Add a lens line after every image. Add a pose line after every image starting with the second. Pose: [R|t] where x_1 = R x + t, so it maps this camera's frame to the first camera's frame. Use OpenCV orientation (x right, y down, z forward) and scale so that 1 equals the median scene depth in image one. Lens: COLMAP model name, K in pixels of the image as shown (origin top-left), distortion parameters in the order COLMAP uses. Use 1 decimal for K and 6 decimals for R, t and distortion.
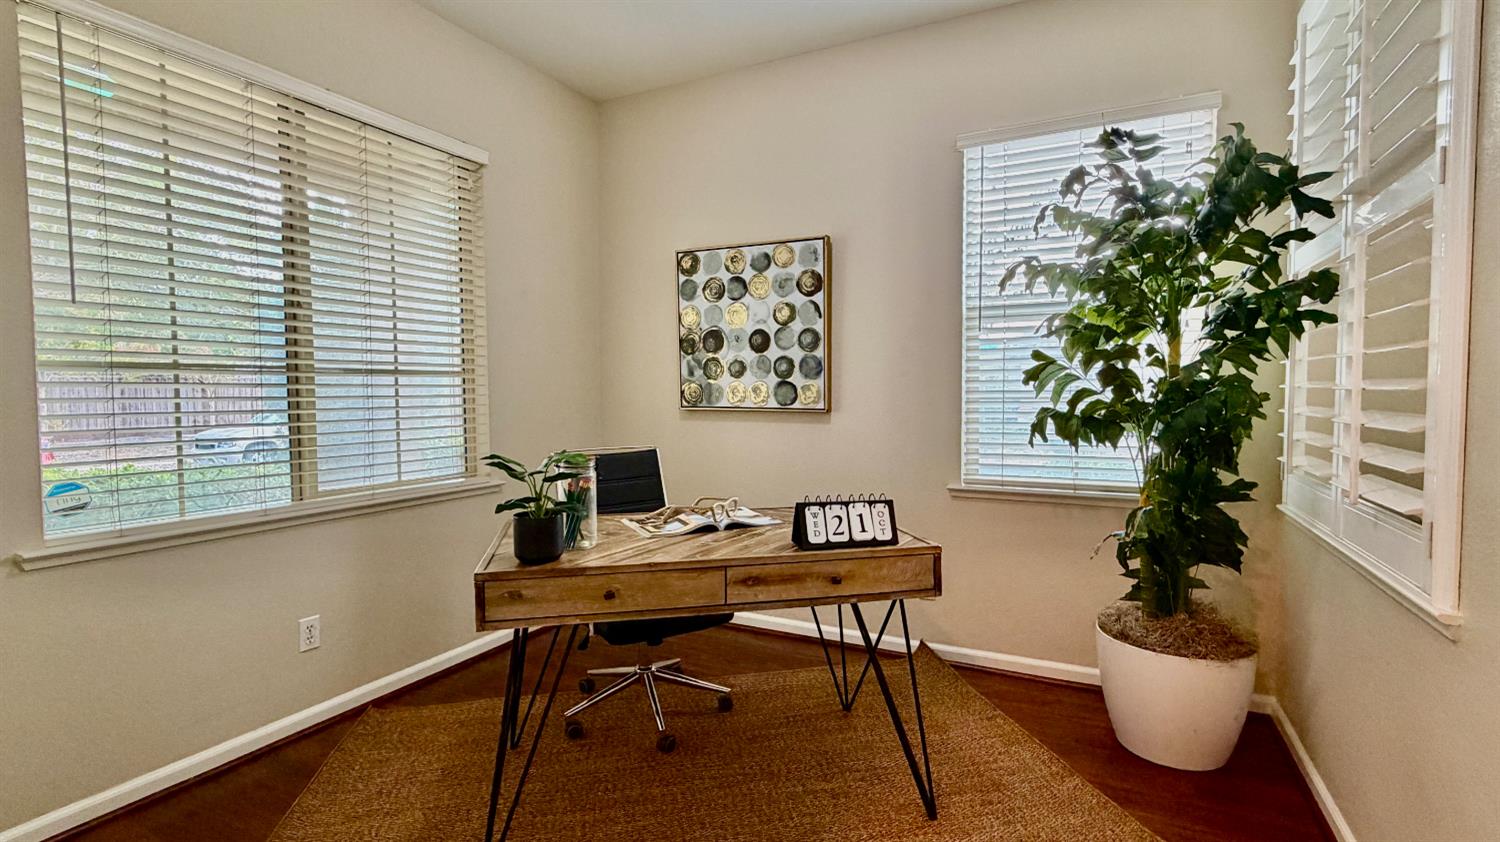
lens RADIAL K [[694.1, 0, 757.3], [0, 694.1, 419.8], [0, 0, 1]] dist [0.001056, -0.000446]
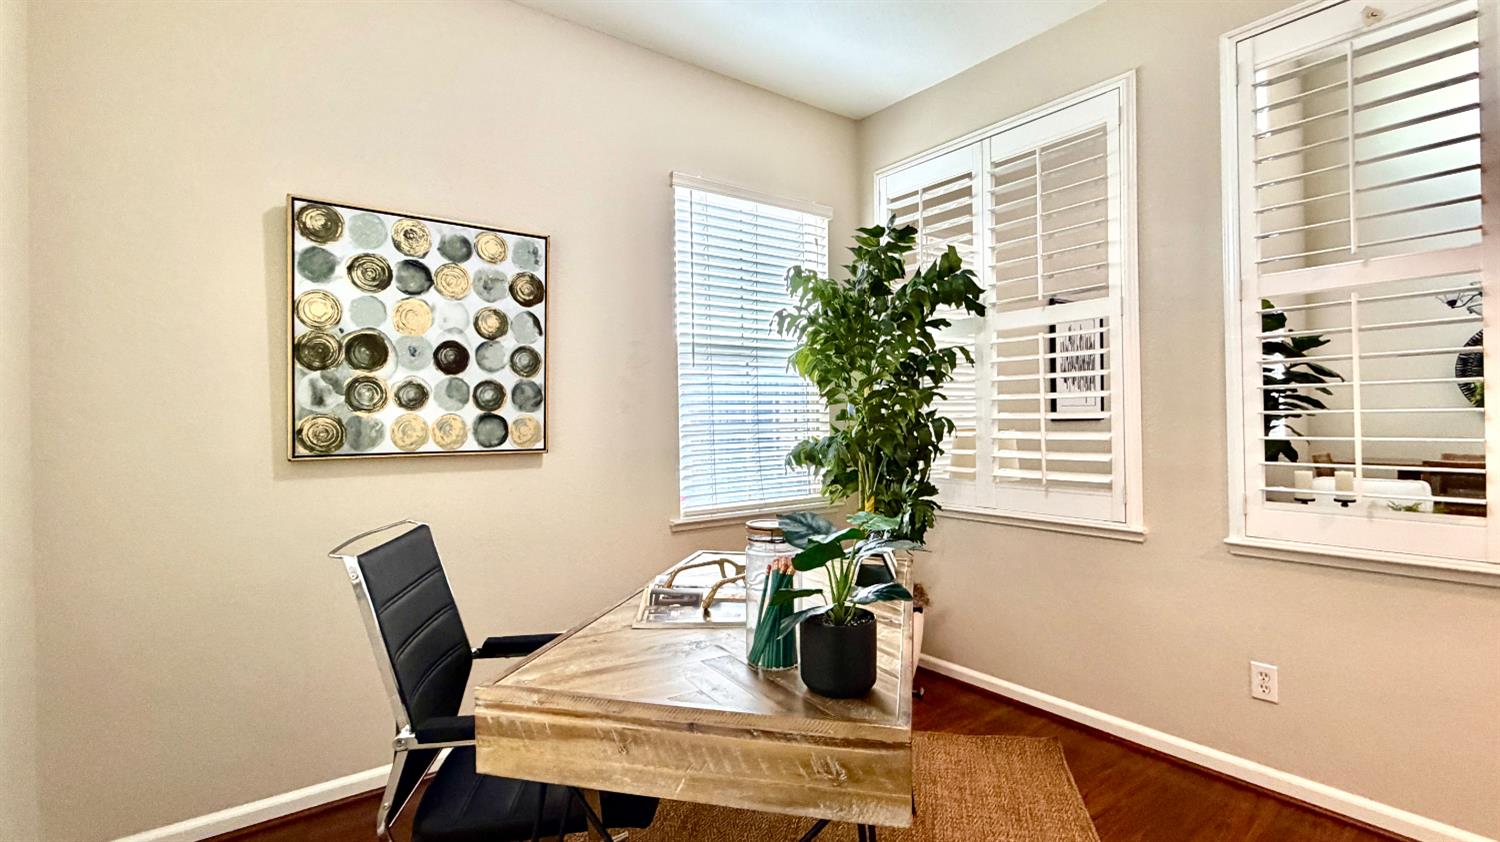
lens RADIAL K [[694.1, 0, 755.7], [0, 694.1, 418.1], [0, 0, 1]] dist [0.001056, -0.000446]
pose [[0.450039, 0.000994, 0.893008, -0.489773], [0.051473, 0.998308, -0.027051, -0.016277], [-0.891524, 0.058140, 0.449226, 0.405430]]
